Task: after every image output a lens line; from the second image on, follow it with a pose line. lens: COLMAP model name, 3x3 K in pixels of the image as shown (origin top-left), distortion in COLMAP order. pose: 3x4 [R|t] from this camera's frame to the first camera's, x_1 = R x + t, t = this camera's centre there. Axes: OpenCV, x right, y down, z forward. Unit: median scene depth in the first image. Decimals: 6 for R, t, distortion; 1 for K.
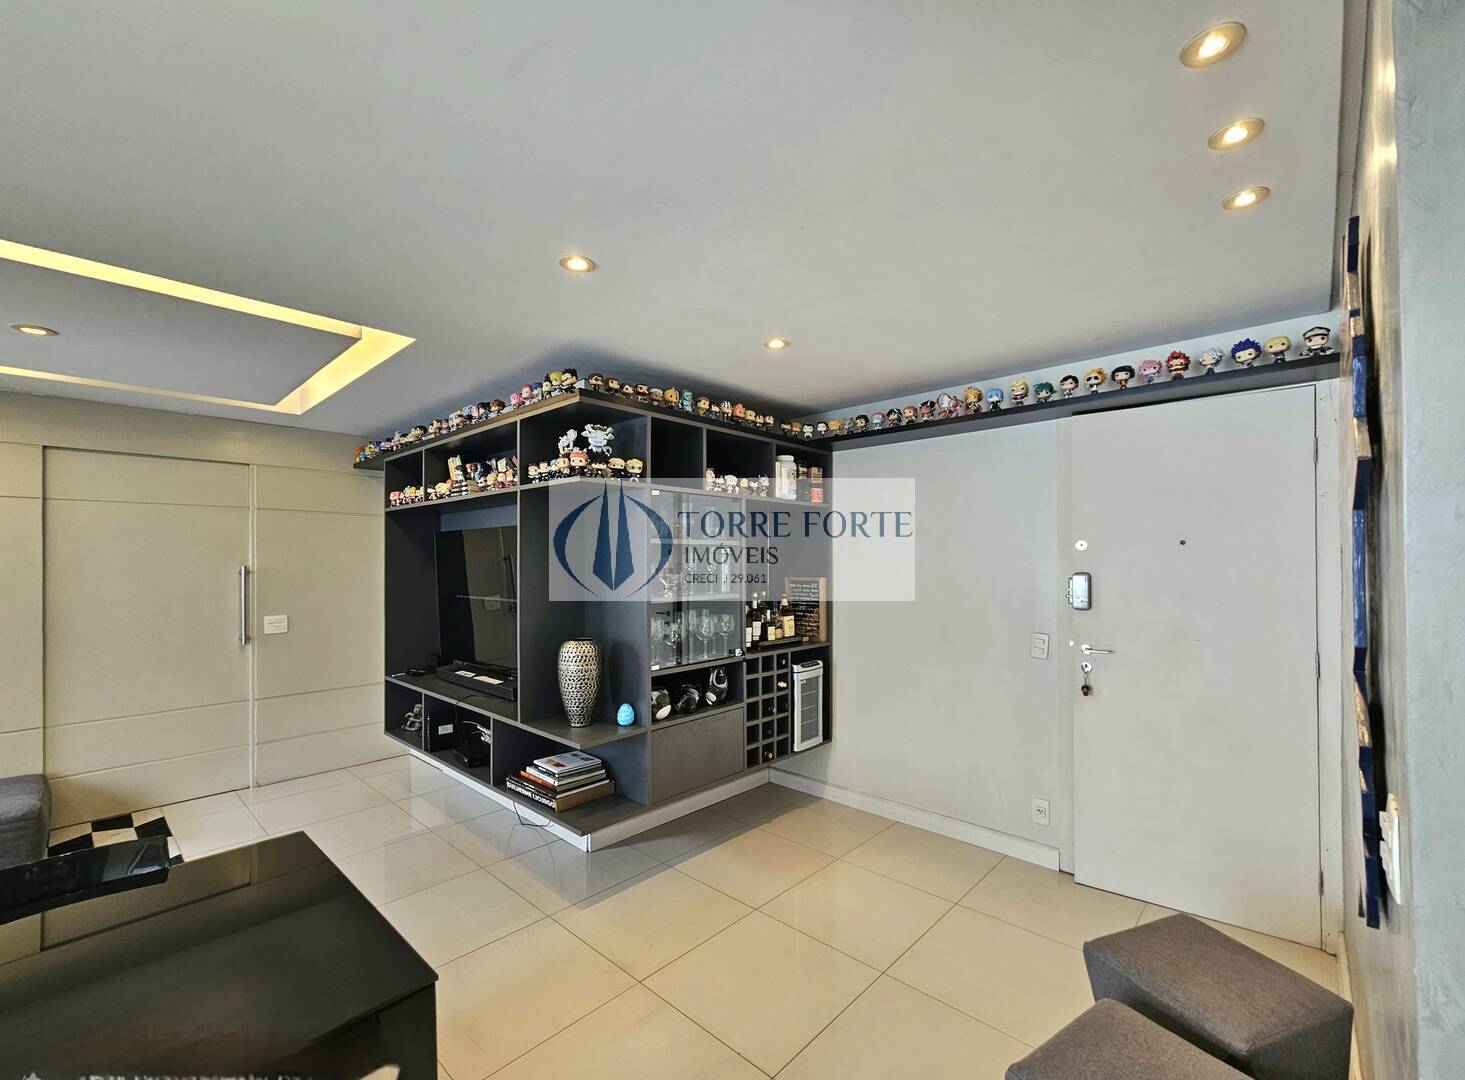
lens RADIAL K [[622.4, 0, 755.3], [0, 622.4, 558.7], [0, 0, 1]] dist [-0.001107, -0.000172]
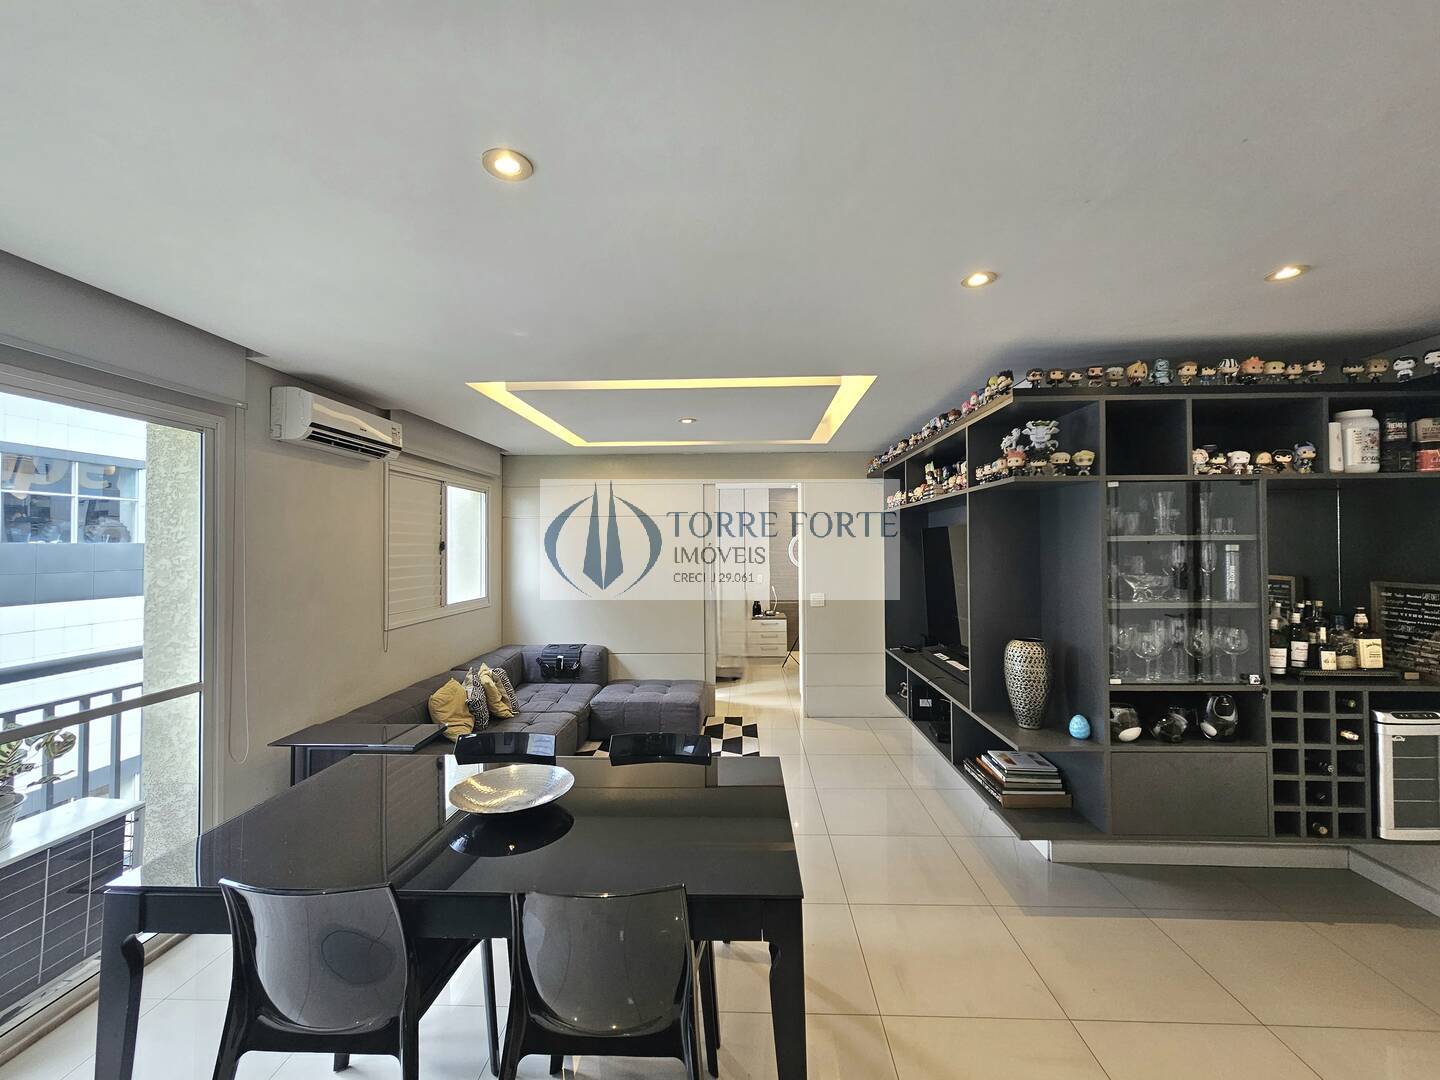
lens RADIAL K [[591.2, 0, 726.5], [0, 591.2, 537.9], [0, 0, 1]] dist [0.001185, 0.000752]
pose [[0.644379, -0.012707, -0.764601, 0.112422], [0.006762, 0.999918, -0.010920, -0.020818], [0.764677, 0.001866, 0.644412, 0.026750]]
